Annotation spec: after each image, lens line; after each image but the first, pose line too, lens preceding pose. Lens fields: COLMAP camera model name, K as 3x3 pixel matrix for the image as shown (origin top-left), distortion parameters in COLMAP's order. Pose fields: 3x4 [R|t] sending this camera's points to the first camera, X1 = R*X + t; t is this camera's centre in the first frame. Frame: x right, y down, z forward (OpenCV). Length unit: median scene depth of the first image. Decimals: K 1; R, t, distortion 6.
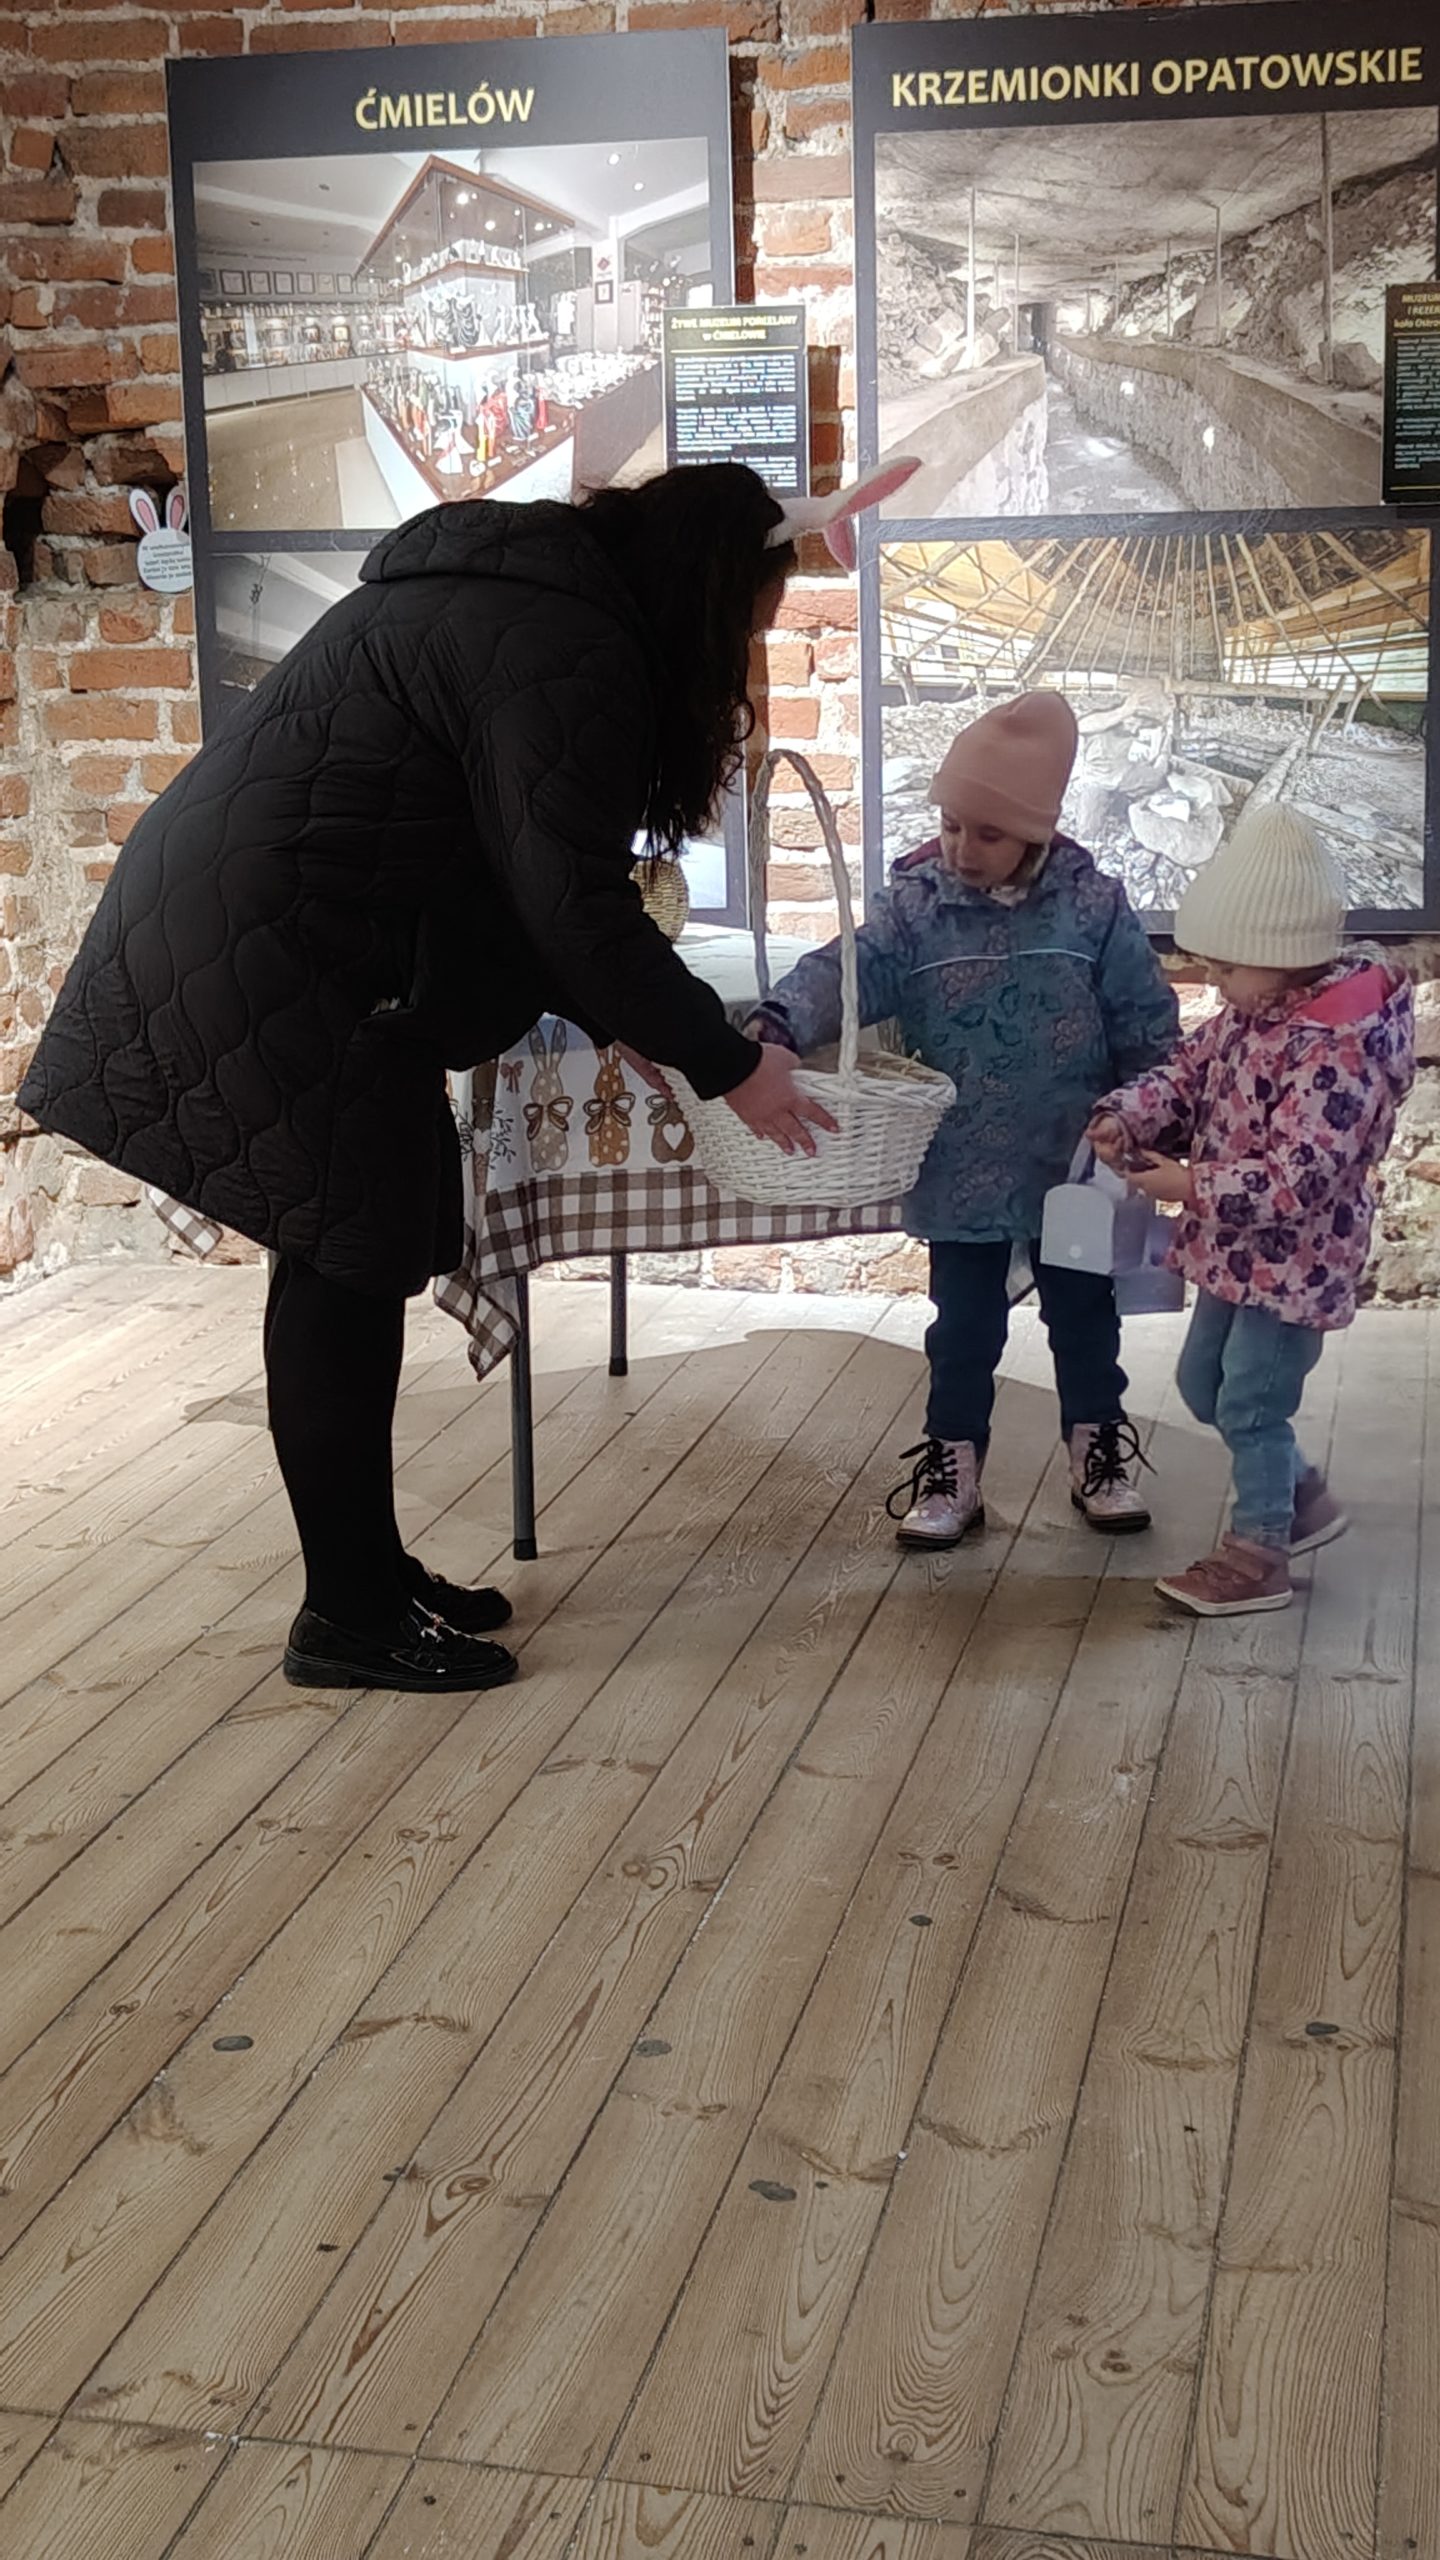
lens RADIAL K [[3478.1, 0, 737.2], [0, 3478.1, 1347.5], [0, 0, 1]] dist [0.009189, 0.000000]
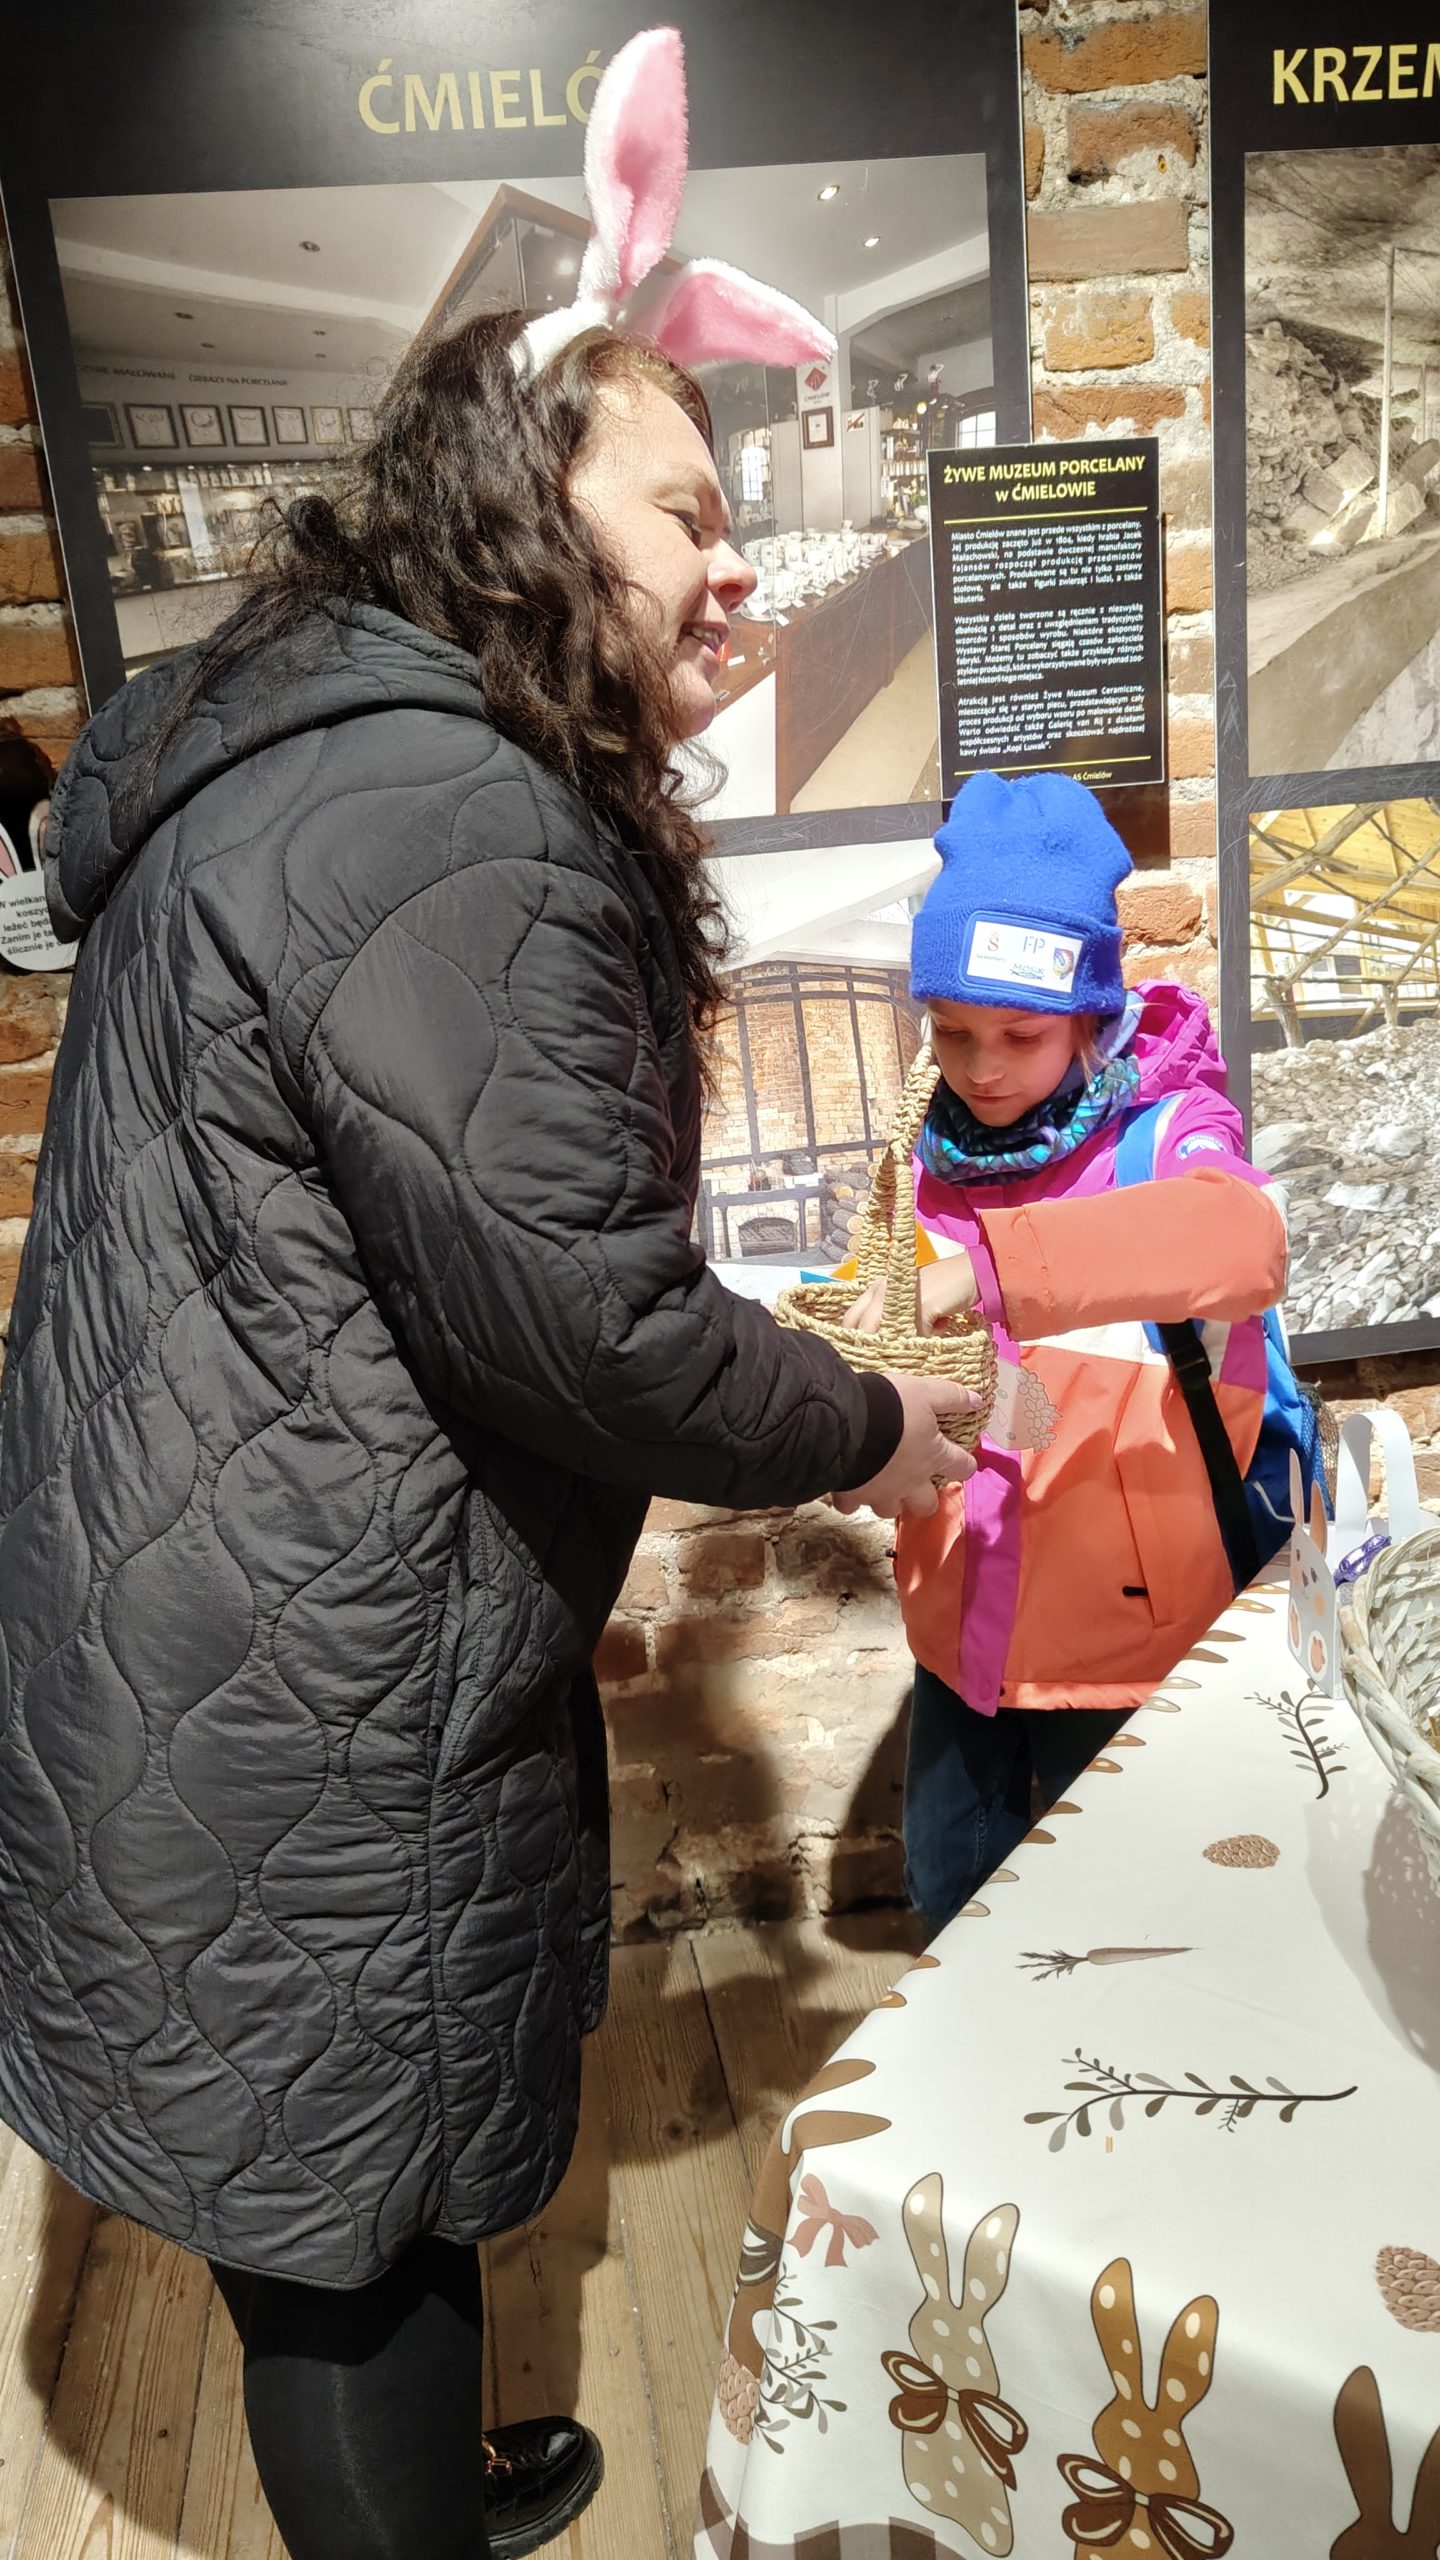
lens RADIAL K [[1762.9, 0, 708.1], [0, 1762.9, 1296.7], [0, 0, 1]] dist [-0.012685, 0.019966]
pose [[0.932155, -0.153038, 0.328124, -0.180498], [0.142462, 0.988204, 0.056186, -0.173643], [-0.332852, -0.005629, 0.942962, 0.717140]]
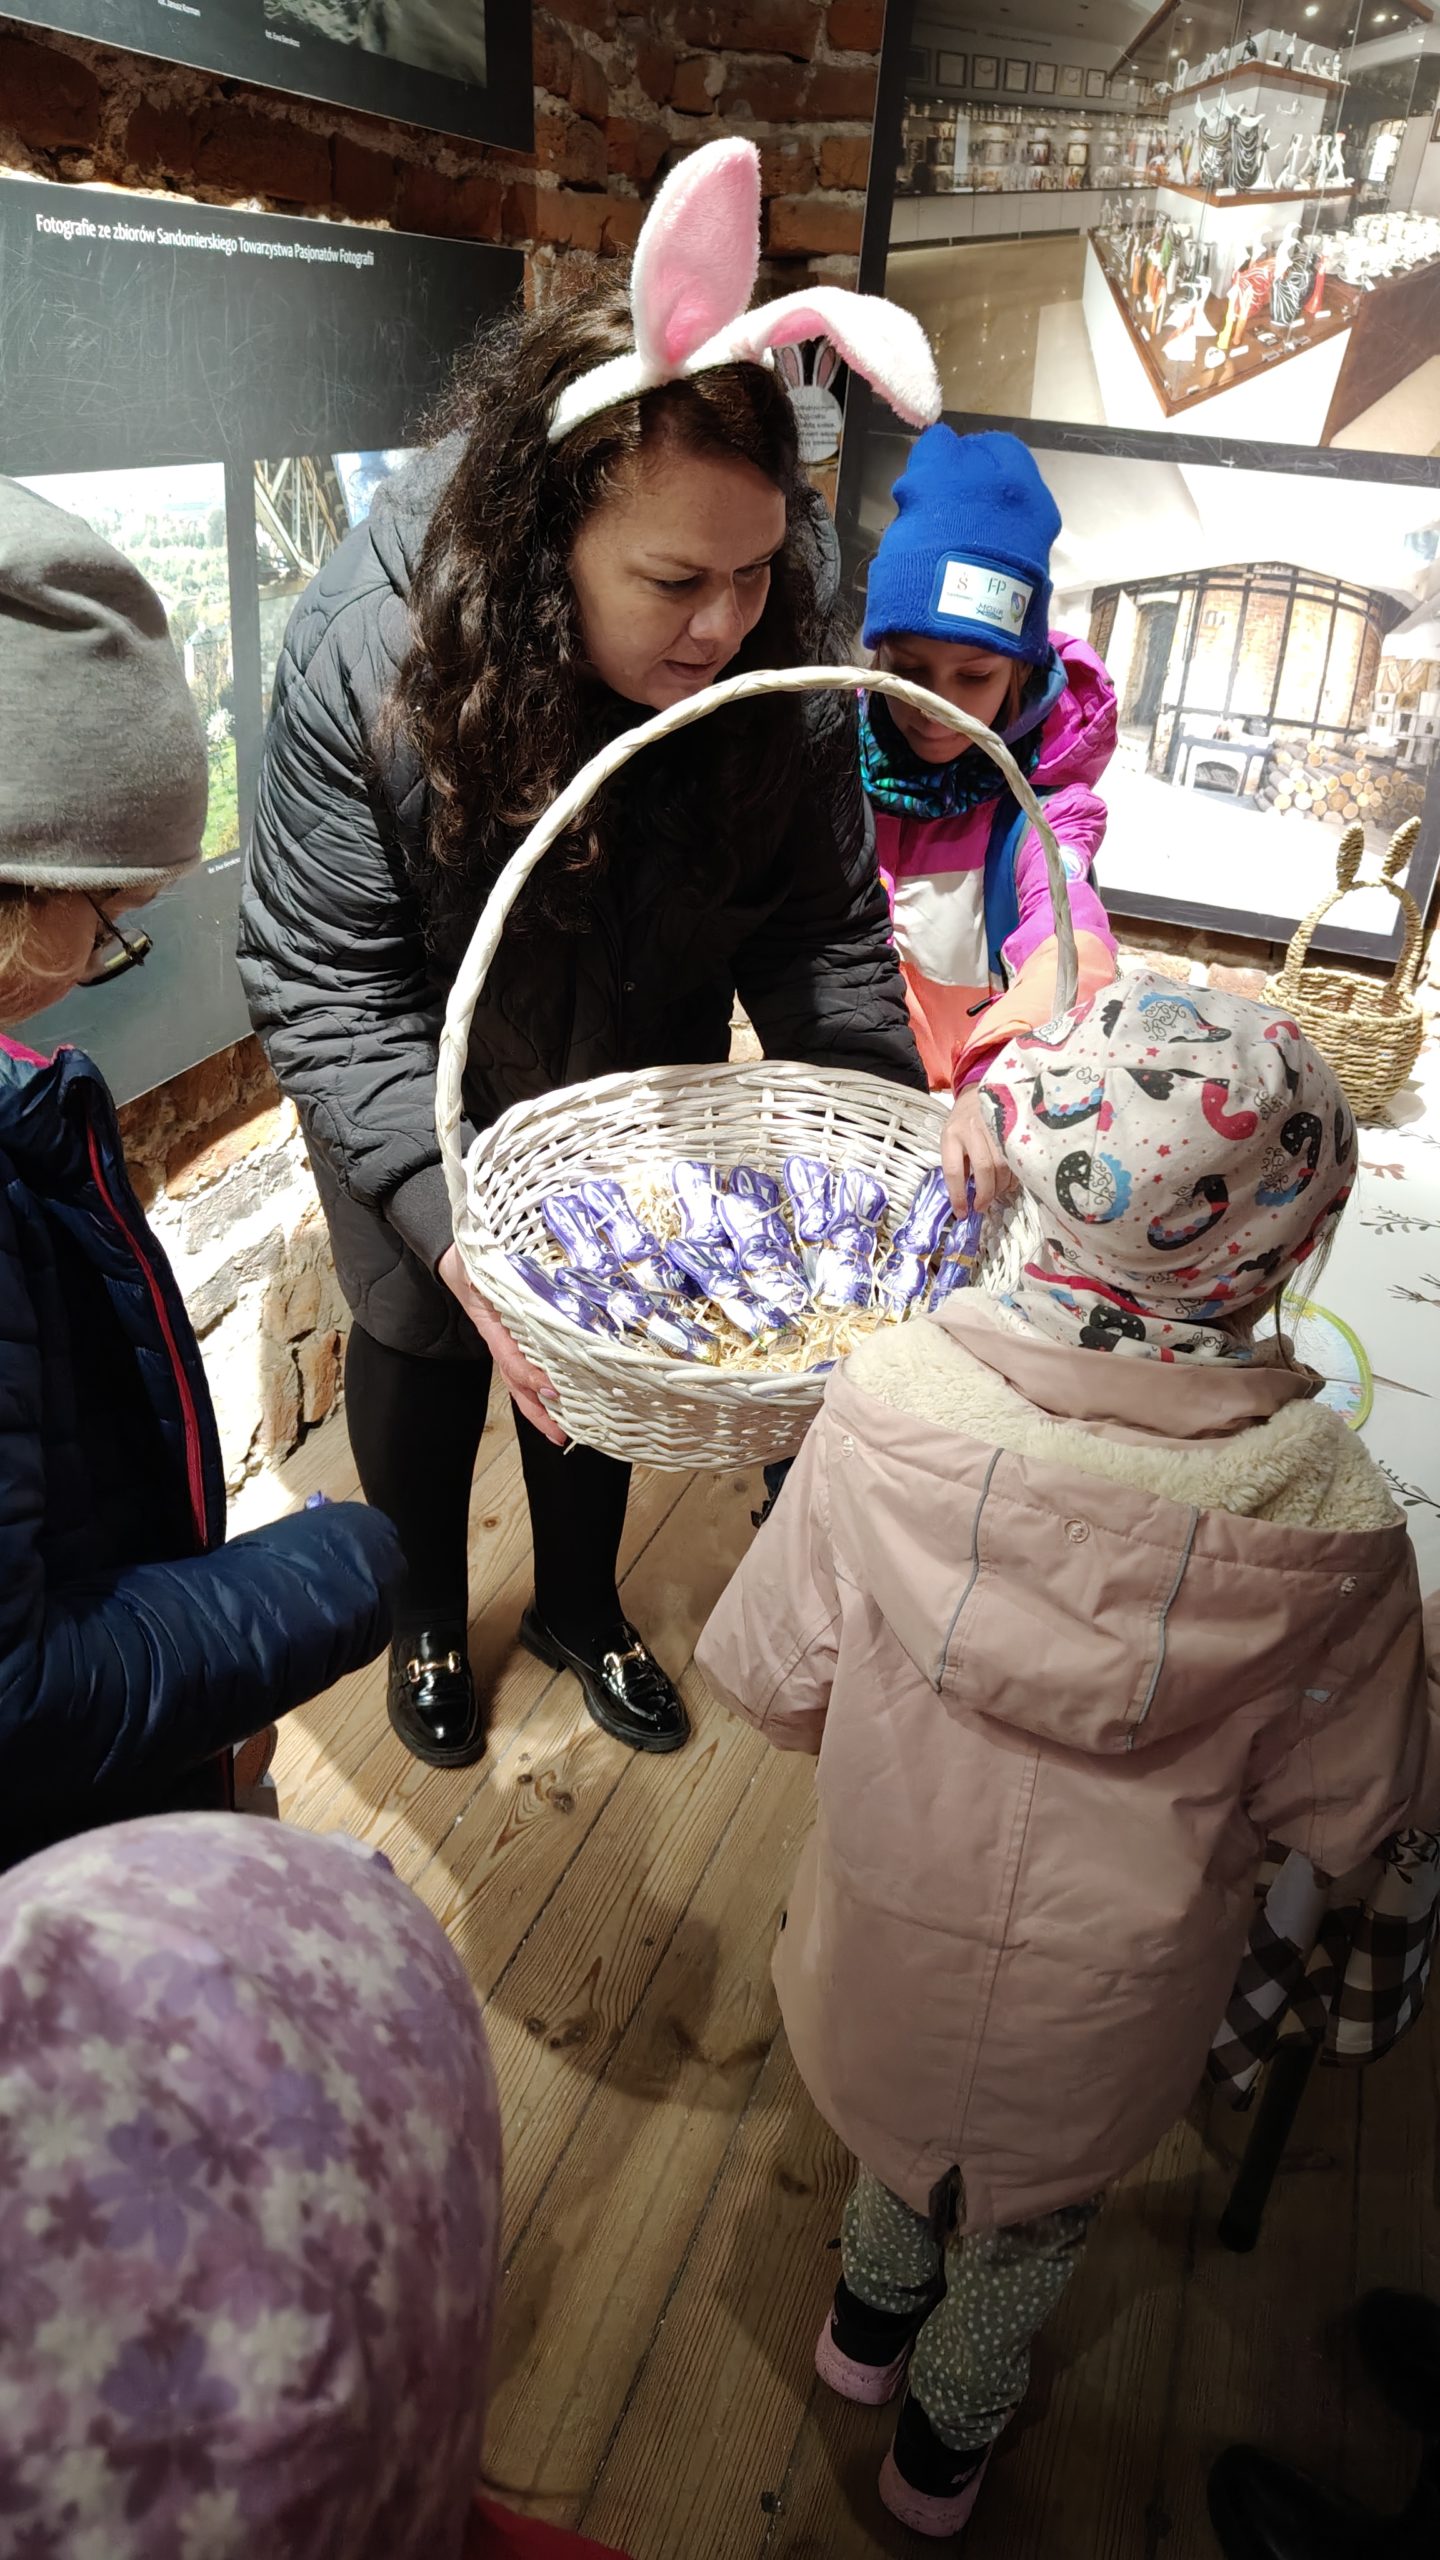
lens RADIAL K [[1762.9, 0, 716.4], [0, 1762.9, 1265.3], [0, 0, 1]] dist [-0.012685, 0.019966]
pose [[0.983141, 0.157263, -0.093287, -0.119963], [-0.127251, 0.954822, 0.268555, -0.149415], [0.131307, -0.252156, 0.958737, 0.550535]]
